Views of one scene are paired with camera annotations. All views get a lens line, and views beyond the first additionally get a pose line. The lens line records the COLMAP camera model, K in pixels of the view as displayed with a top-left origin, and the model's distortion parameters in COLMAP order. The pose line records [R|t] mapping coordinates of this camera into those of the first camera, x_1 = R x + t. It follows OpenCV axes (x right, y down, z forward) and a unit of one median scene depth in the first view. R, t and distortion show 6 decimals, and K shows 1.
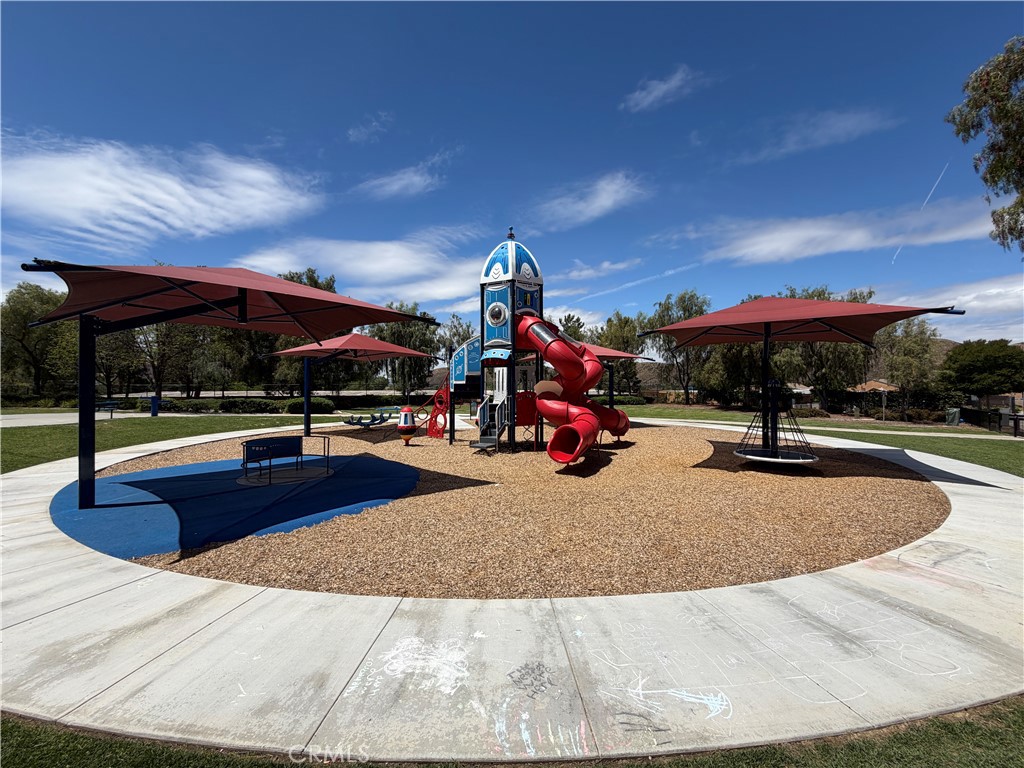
lens RADIAL K [[413.0, 0, 512.0], [0, 413.0, 384.0], [0, 0, 1]] dist [0.000580, -0.000122]
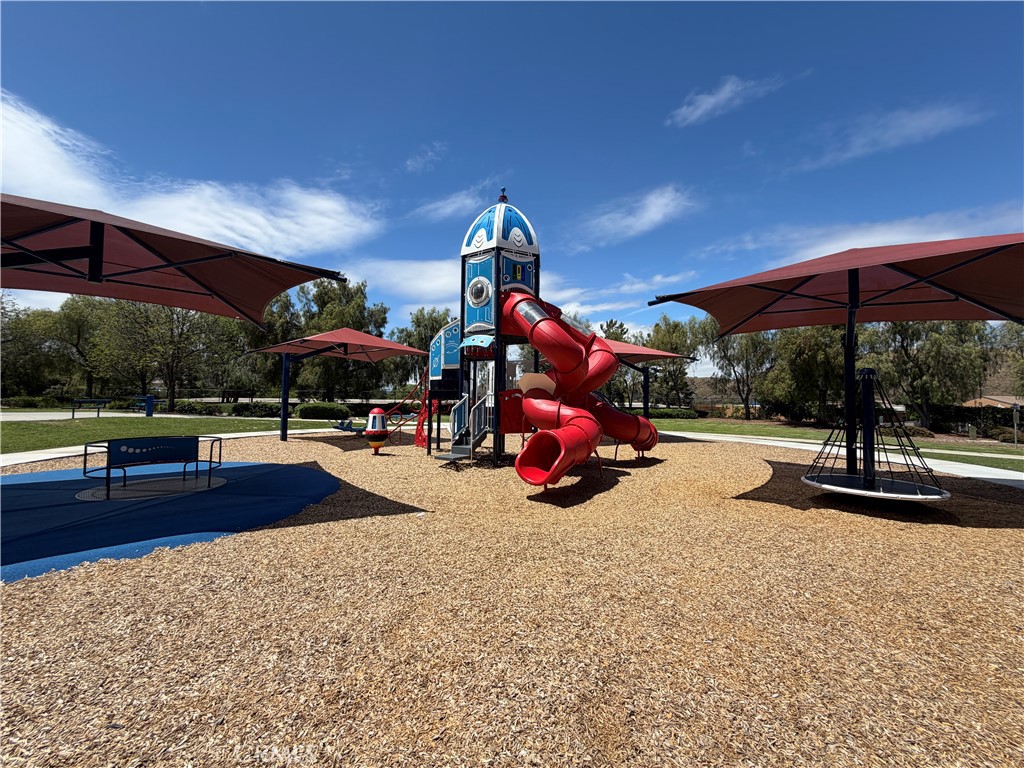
lens RADIAL K [[407.8, 0, 509.5], [0, 407.8, 366.9], [0, 0, 1]] dist [-0.000520, -0.000018]
pose [[0.991326, 0.002441, -0.131400, 0.046665], [-0.012602, 0.996986, -0.076553, 0.013309], [0.130817, 0.077545, 0.988369, 0.088765]]
